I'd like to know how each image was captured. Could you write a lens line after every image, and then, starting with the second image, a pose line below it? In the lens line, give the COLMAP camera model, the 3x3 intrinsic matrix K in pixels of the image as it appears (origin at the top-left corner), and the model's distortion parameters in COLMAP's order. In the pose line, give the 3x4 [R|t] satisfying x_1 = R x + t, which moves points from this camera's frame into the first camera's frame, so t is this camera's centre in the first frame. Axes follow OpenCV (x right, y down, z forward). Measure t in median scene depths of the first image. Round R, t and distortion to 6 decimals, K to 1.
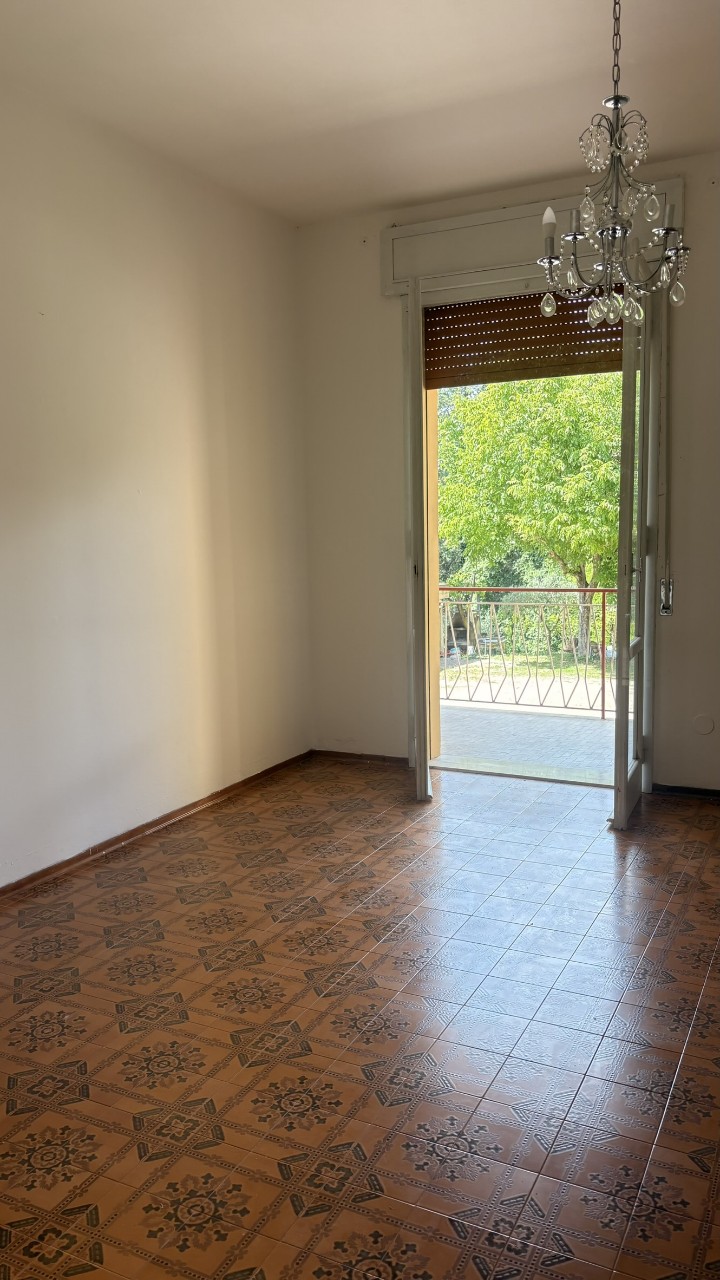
lens RADIAL K [[980.5, 0, 354.5], [0, 980.5, 652.3], [0, 0, 1]] dist [0.065849, -0.034607]
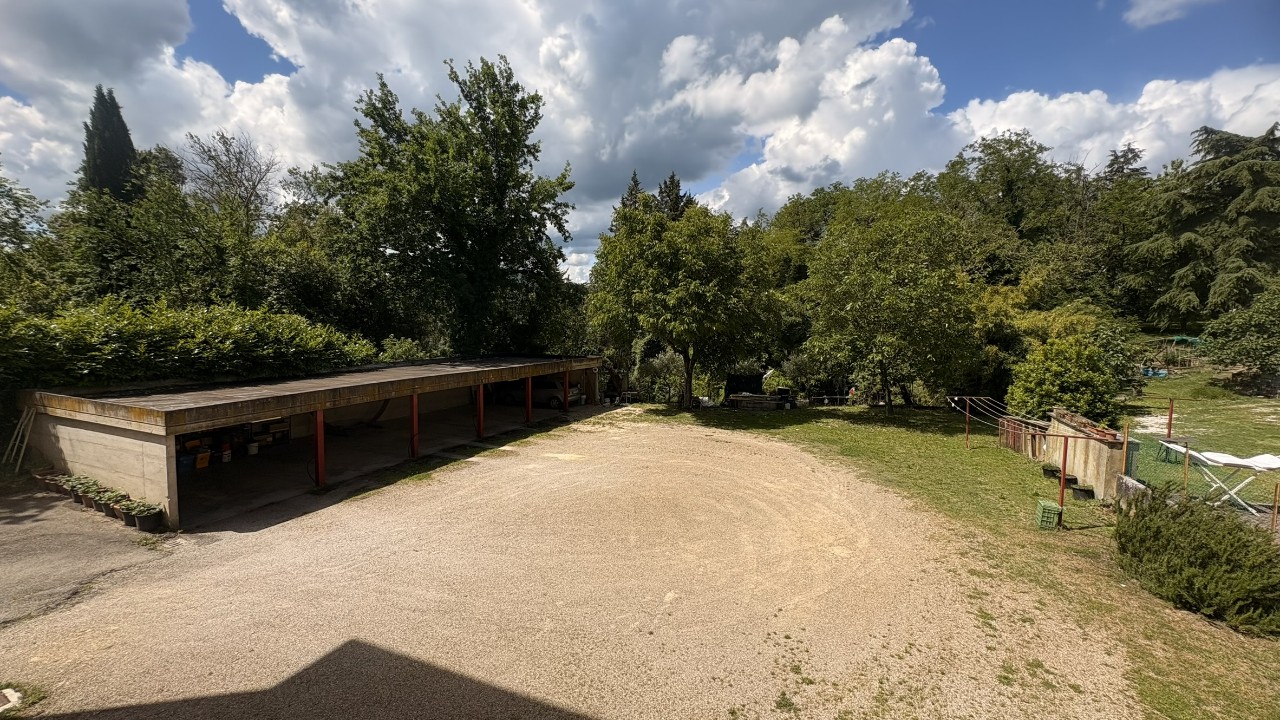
lens RADIAL K [[506.2, 0, 626.6], [0, 506.2, 357.5], [0, 0, 1]] dist [0.006716, -0.000448]
pose [[0.998263, 0.018793, 0.055843, 0.370160], [-0.016225, 0.998806, -0.046087, -0.136101], [-0.056642, 0.045101, 0.997375, 0.862399]]
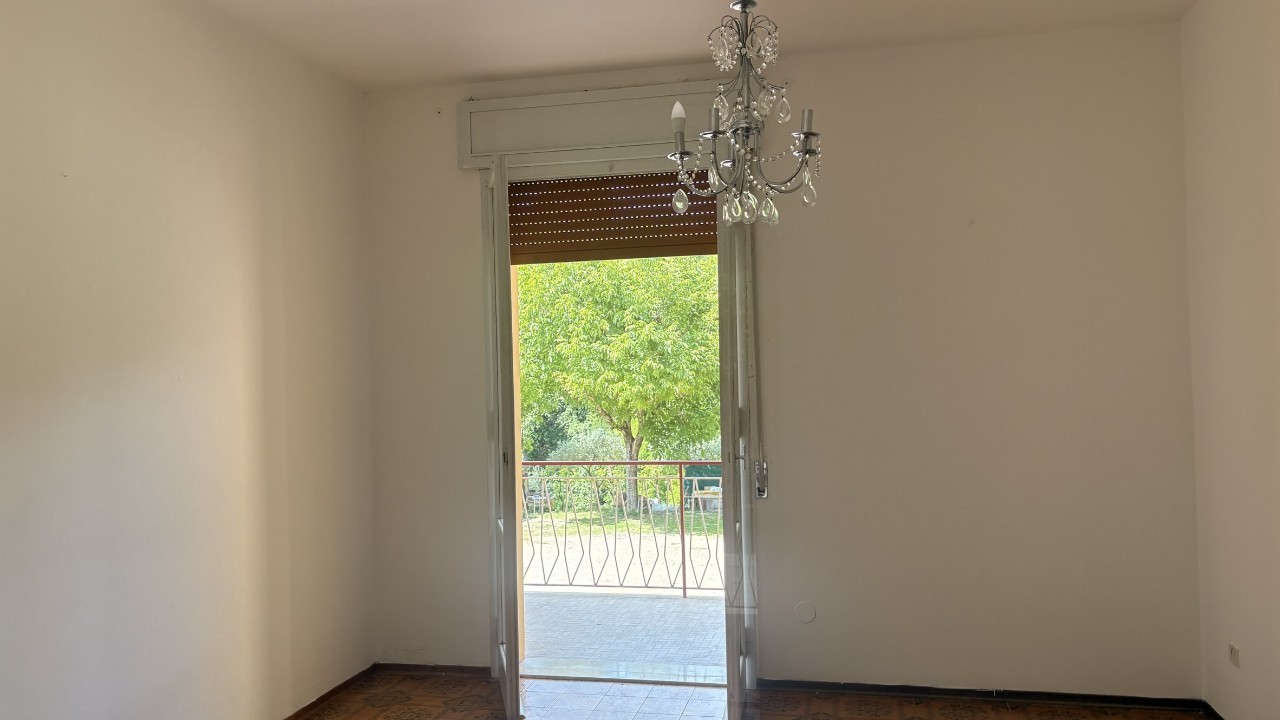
lens RADIAL K [[980.5, 0, 644.9], [0, 980.5, 361.2], [0, 0, 1]] dist [0.065849, -0.034607]
pose [[0.967968, -0.001109, 0.251070, -0.026811], [0.037320, 0.989517, -0.139512, -0.027829], [-0.248283, 0.144414, 0.957862, 0.054807]]
